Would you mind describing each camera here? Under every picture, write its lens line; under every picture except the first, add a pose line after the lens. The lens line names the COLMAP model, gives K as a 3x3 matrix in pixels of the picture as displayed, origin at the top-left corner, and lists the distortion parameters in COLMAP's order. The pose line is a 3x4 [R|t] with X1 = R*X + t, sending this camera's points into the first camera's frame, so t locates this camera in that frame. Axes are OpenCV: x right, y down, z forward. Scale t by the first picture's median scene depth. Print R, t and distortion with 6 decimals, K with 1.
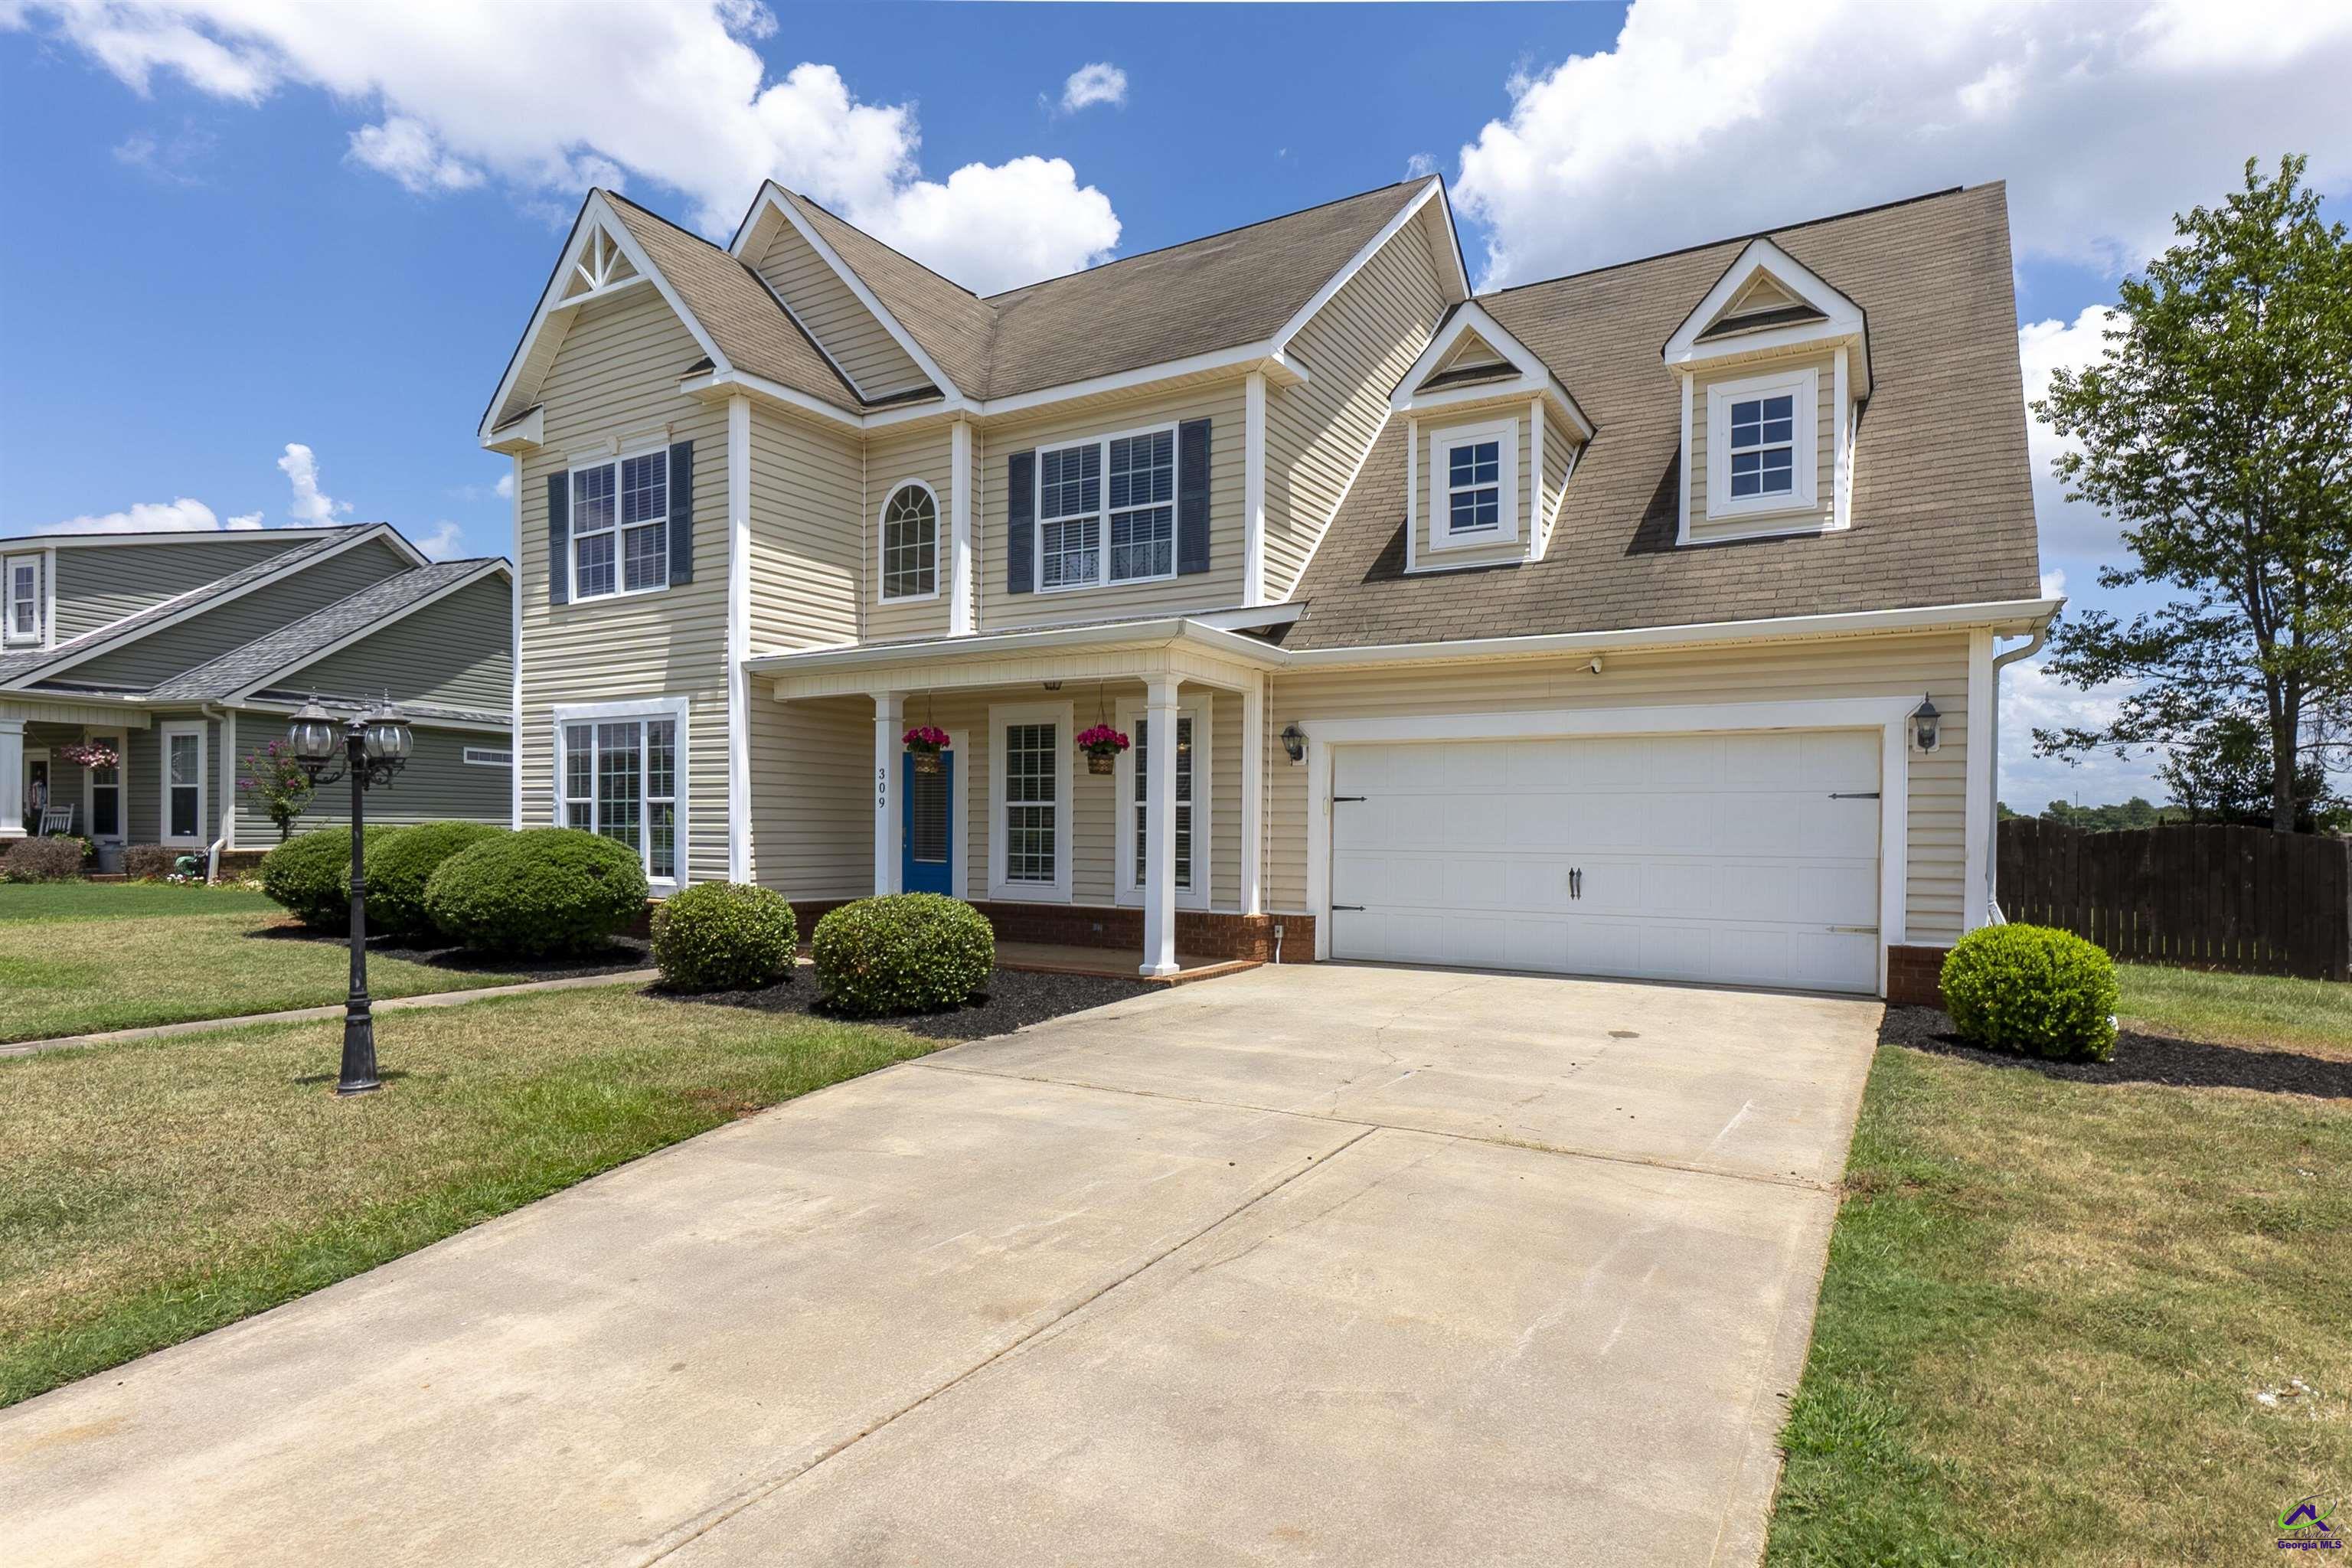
lens RADIAL K [[1234.7, 0, 1253.0], [0, 1234.7, 839.3], [0, 0, 1]] dist [0.001625, 0.001054]
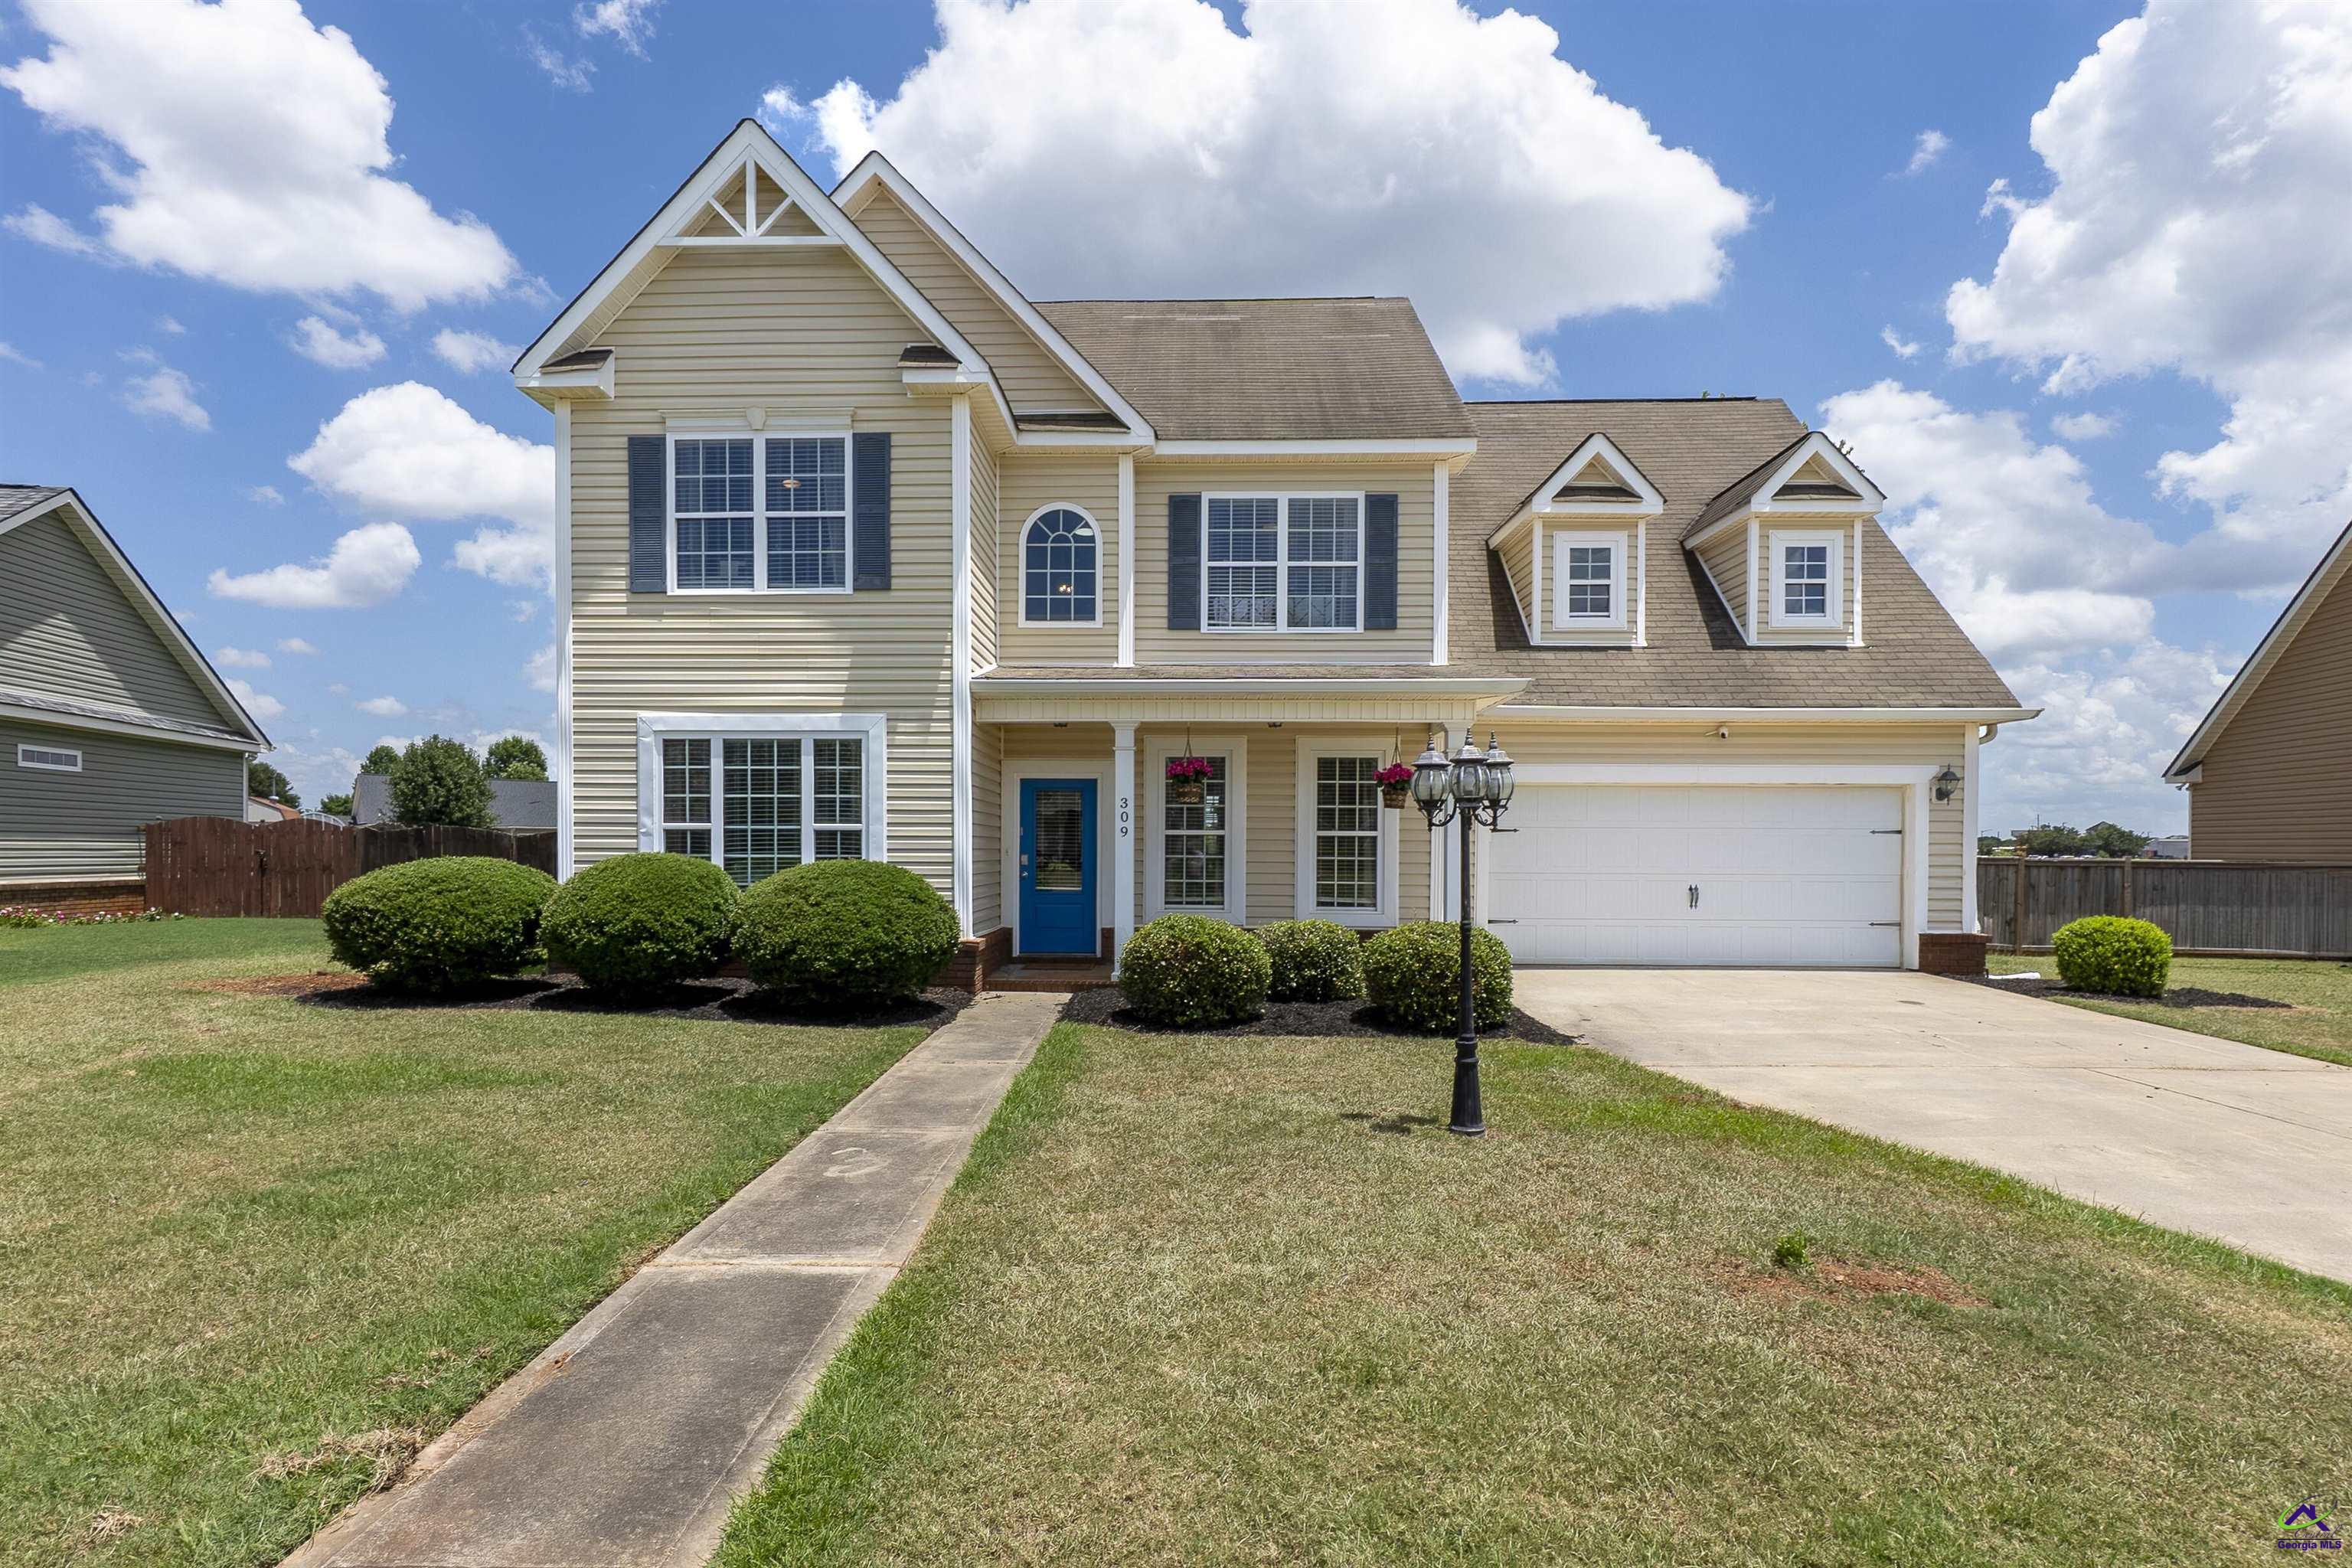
lens RADIAL K [[1176.7, 0, 1164.7], [0, 1176.7, 862.8], [0, 0, 1]] dist [0.001967, -0.002640]
pose [[0.880959, -0.009241, 0.473102, -0.679304], [0.005878, 0.999946, 0.008588, -0.011856], [-0.473156, -0.004785, 0.880966, 0.135079]]
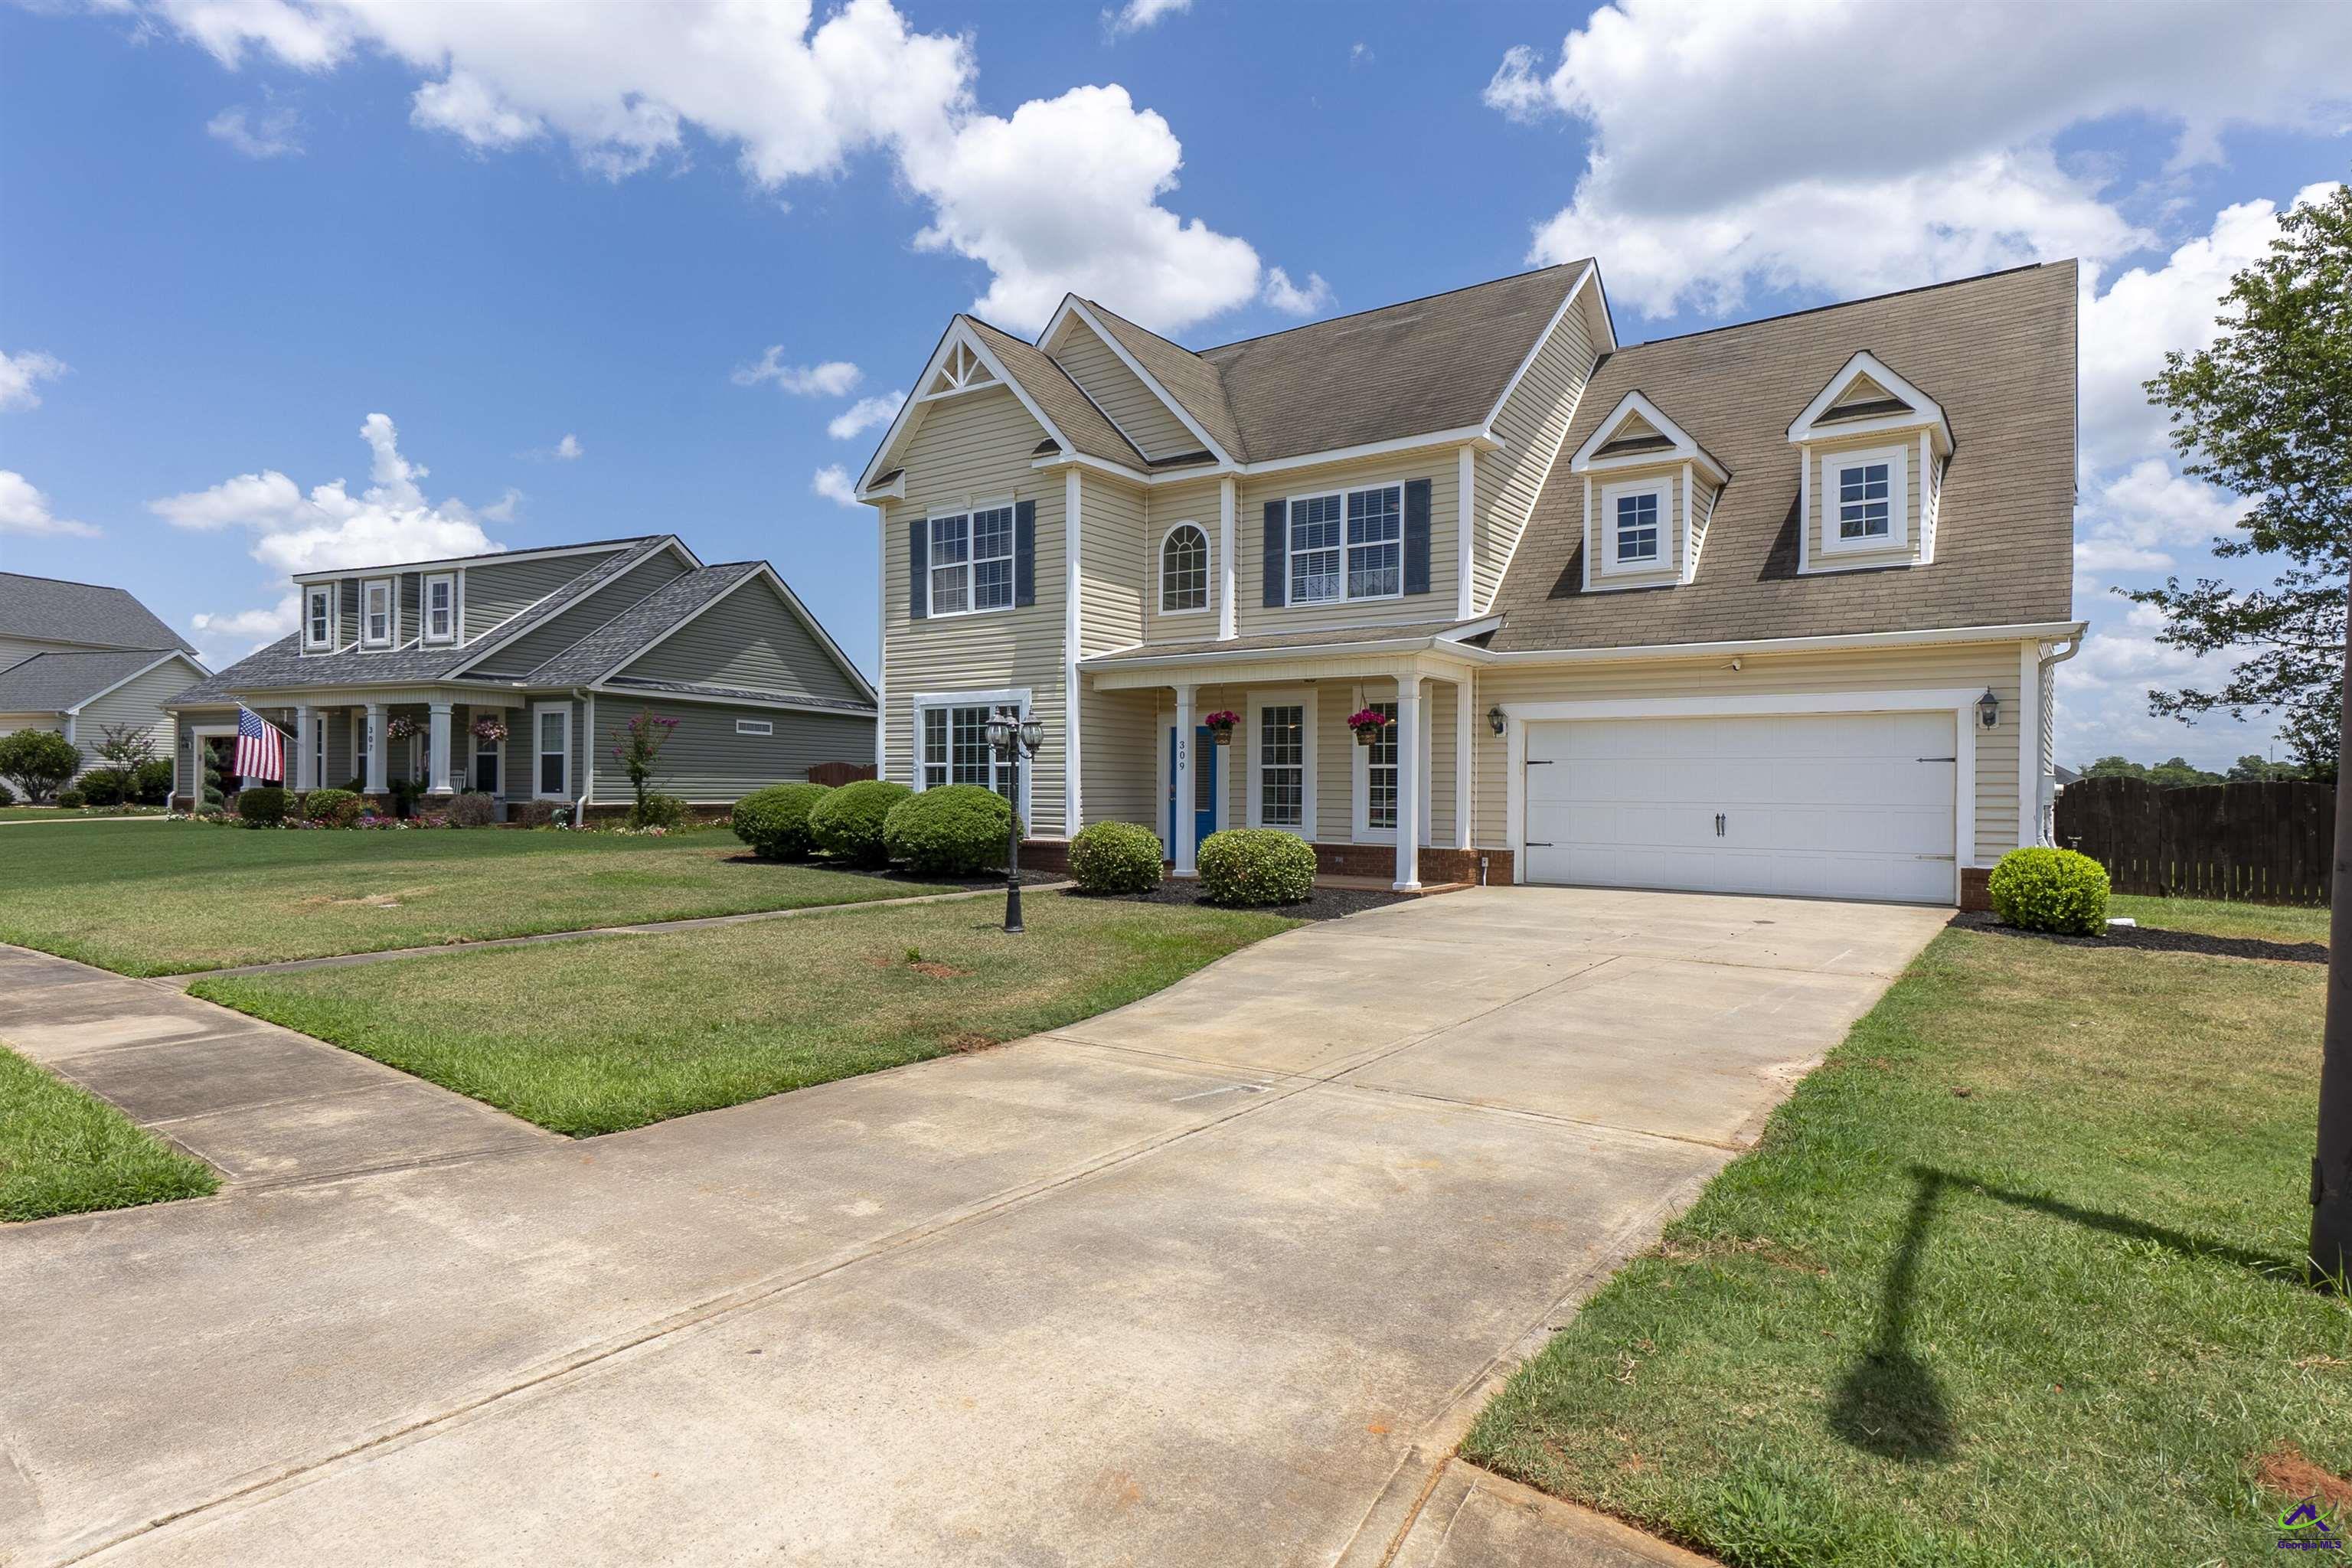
lens RADIAL K [[1324.0, 0, 1164.0], [0, 1324.0, 775.5], [0, 0, 1]] dist [0.021395, -0.009534]
pose [[0.993522, -0.002403, -0.113615, -0.145933], [0.000375, 0.999840, -0.017869, 0.006115], [0.113640, 0.017711, 0.993364, -0.418993]]
